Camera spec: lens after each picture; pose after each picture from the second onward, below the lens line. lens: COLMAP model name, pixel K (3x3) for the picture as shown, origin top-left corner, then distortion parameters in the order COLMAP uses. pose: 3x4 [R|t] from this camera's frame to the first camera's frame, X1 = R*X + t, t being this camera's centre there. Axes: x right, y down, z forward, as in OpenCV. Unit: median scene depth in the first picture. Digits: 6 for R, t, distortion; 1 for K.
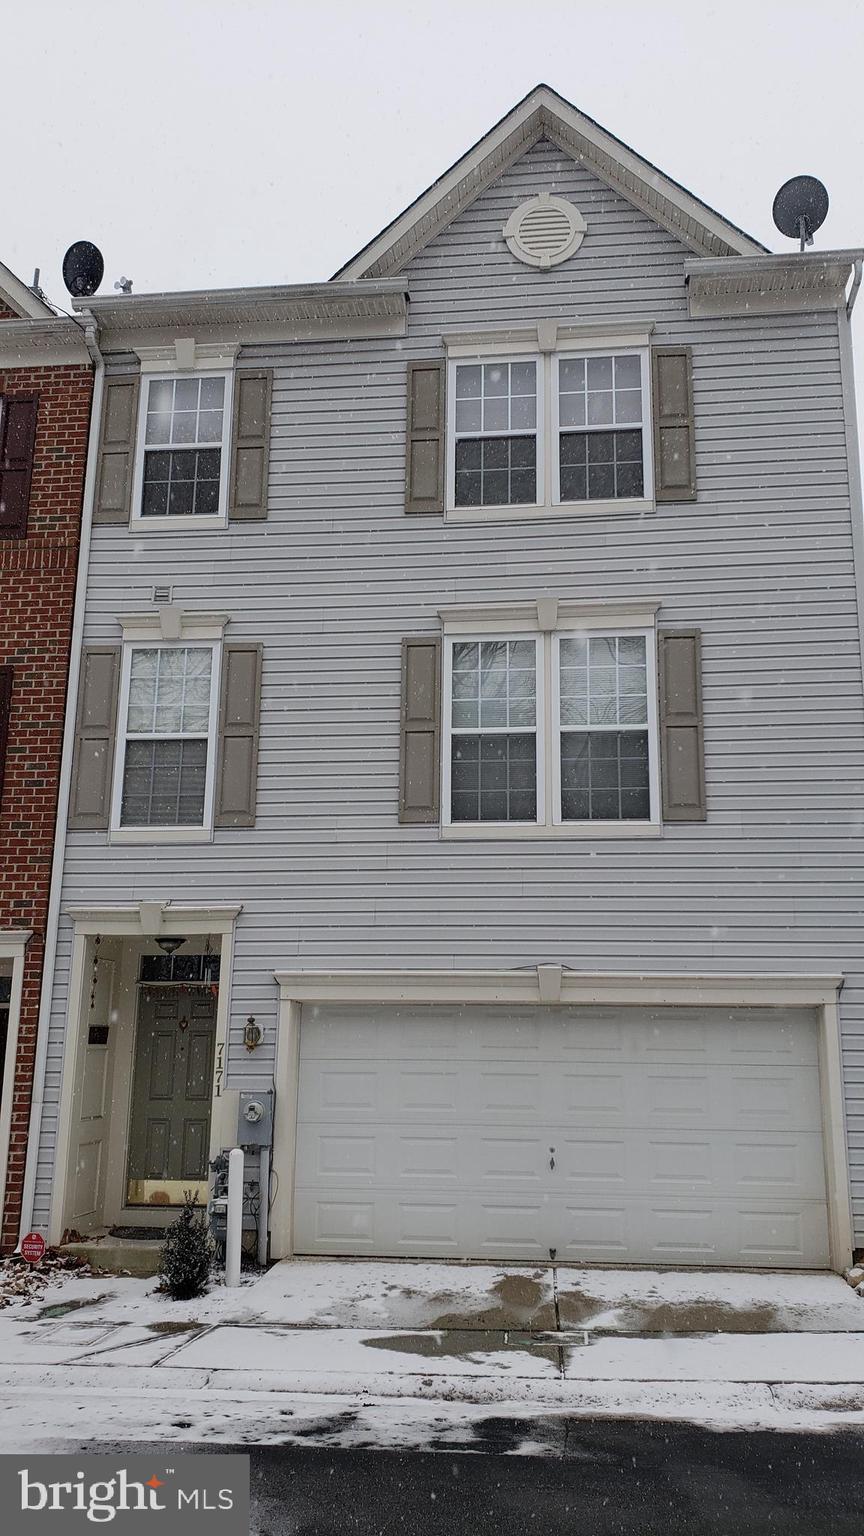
lens RADIAL K [[1168.9, 0, 432.0], [0, 1168.9, 768.0], [0, 0, 1]] dist [0.080299, -0.159531]
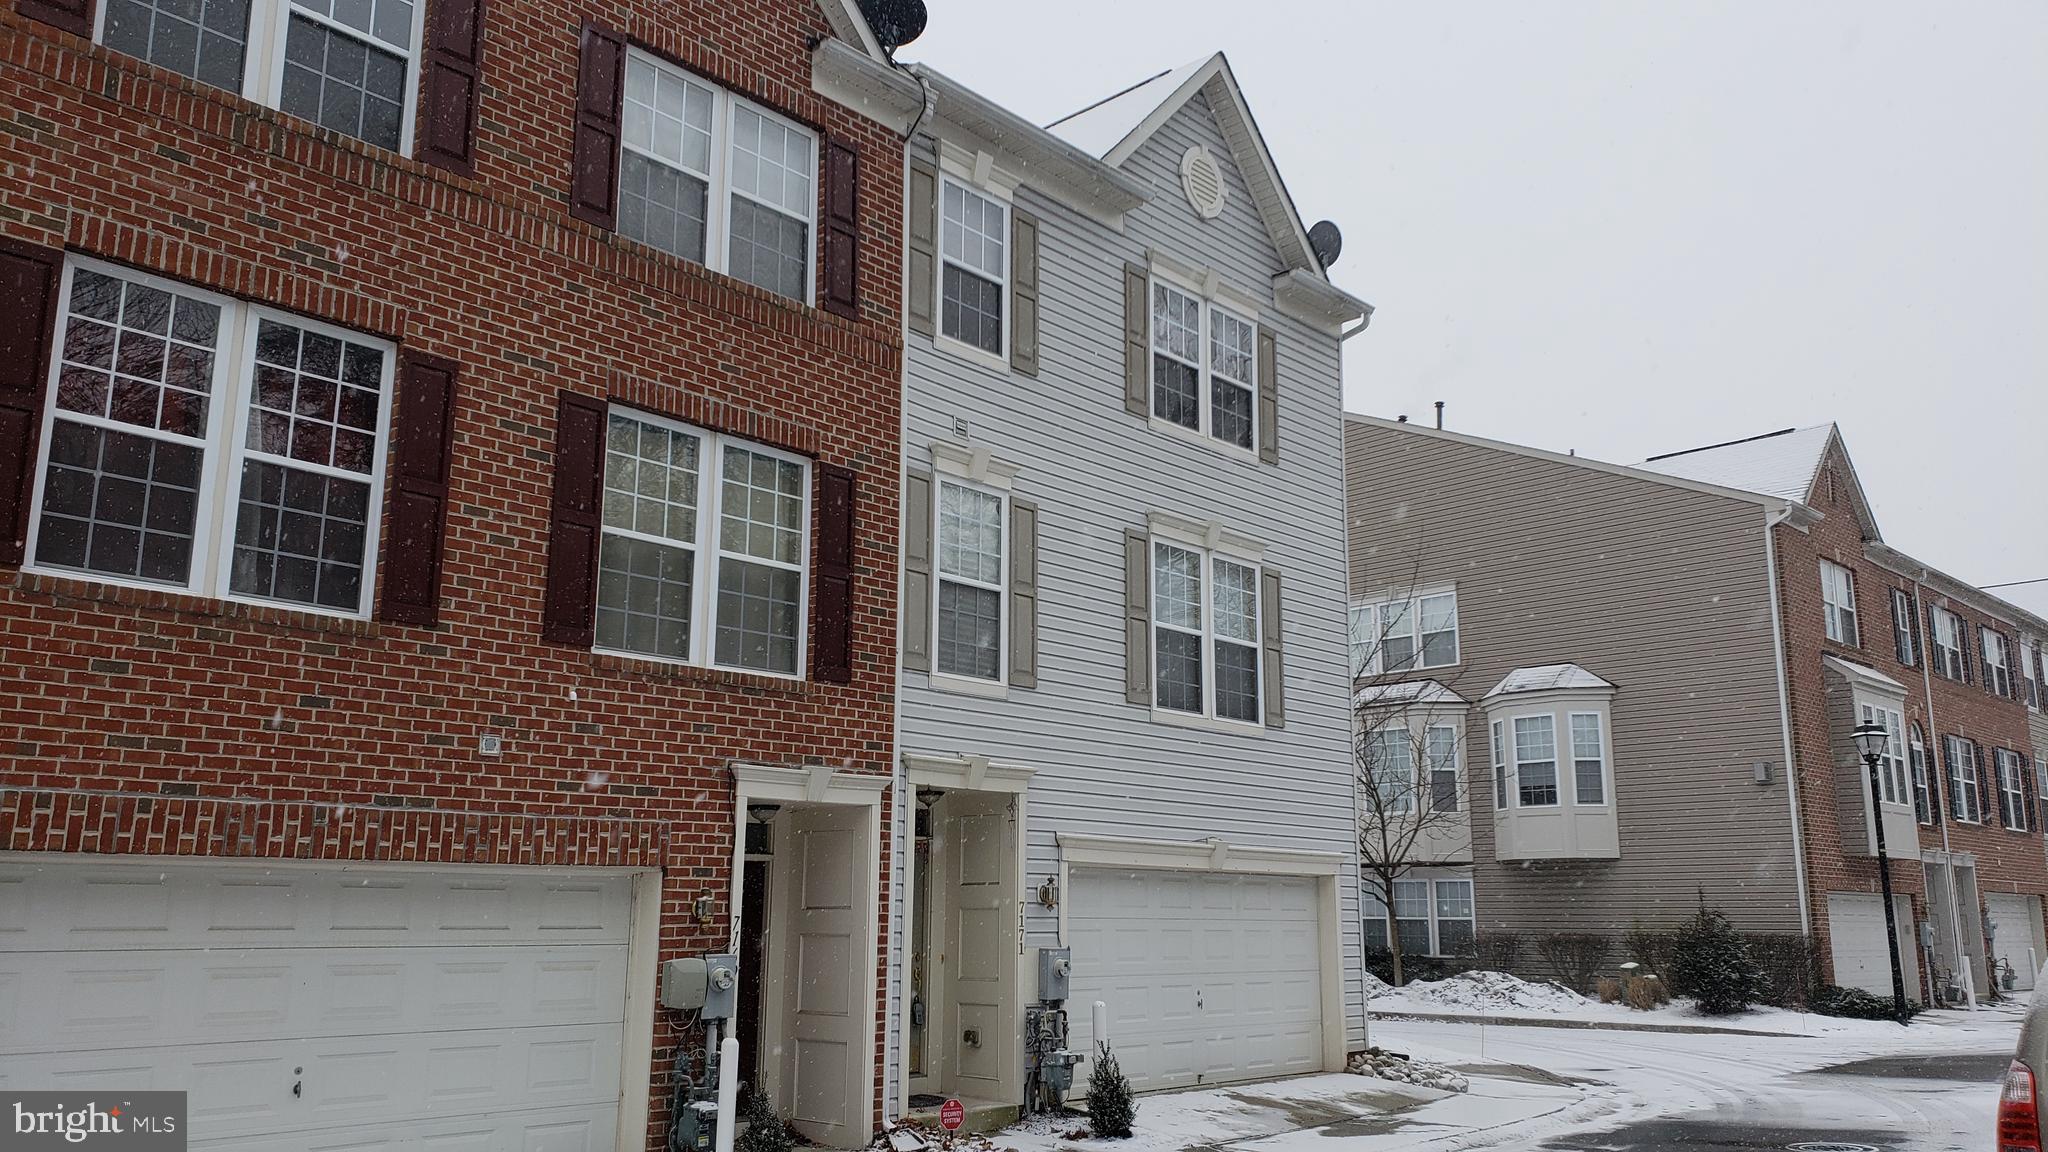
lens RADIAL K [[1592.7, 0, 1032.7], [0, 1592.7, 564.4], [0, 0, 1]] dist [0.203075, -0.478426]
pose [[0.585419, 0.167976, 0.793138, -1.249919], [-0.191976, 0.979199, -0.065683, 0.035033], [-0.787673, -0.113811, 0.605489, 0.172573]]
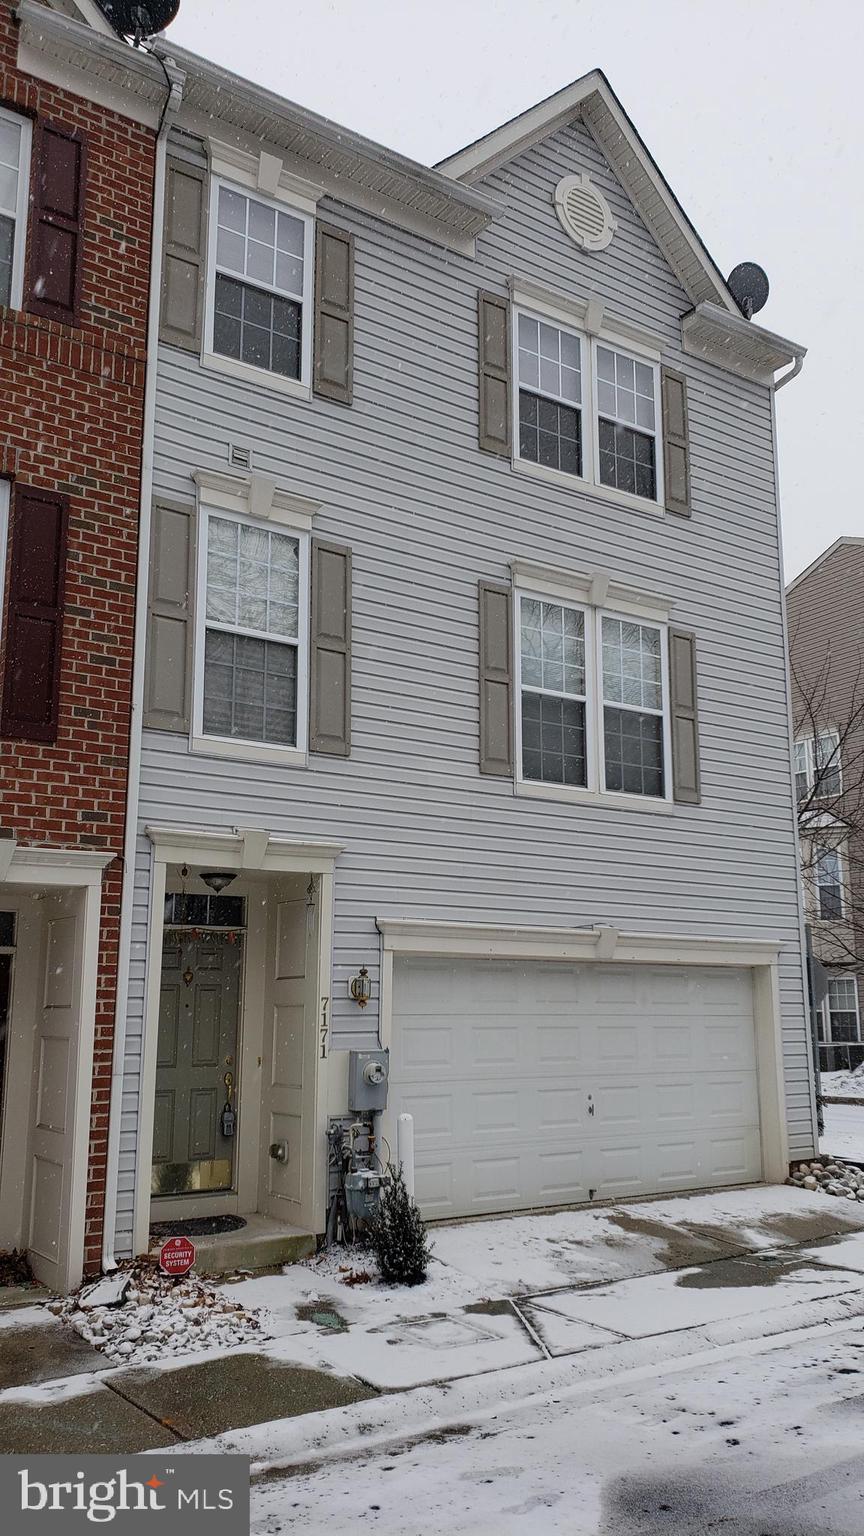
lens RADIAL K [[1194.6, 0, 432.0], [0, 1194.6, 768.0], [0, 0, 1]] dist [0.064776, -0.113763]
pose [[0.750616, 0.122430, 0.649297, -0.677073], [-0.149210, 0.988707, -0.013934, 0.061163], [-0.643671, -0.086423, 0.760407, 0.268859]]
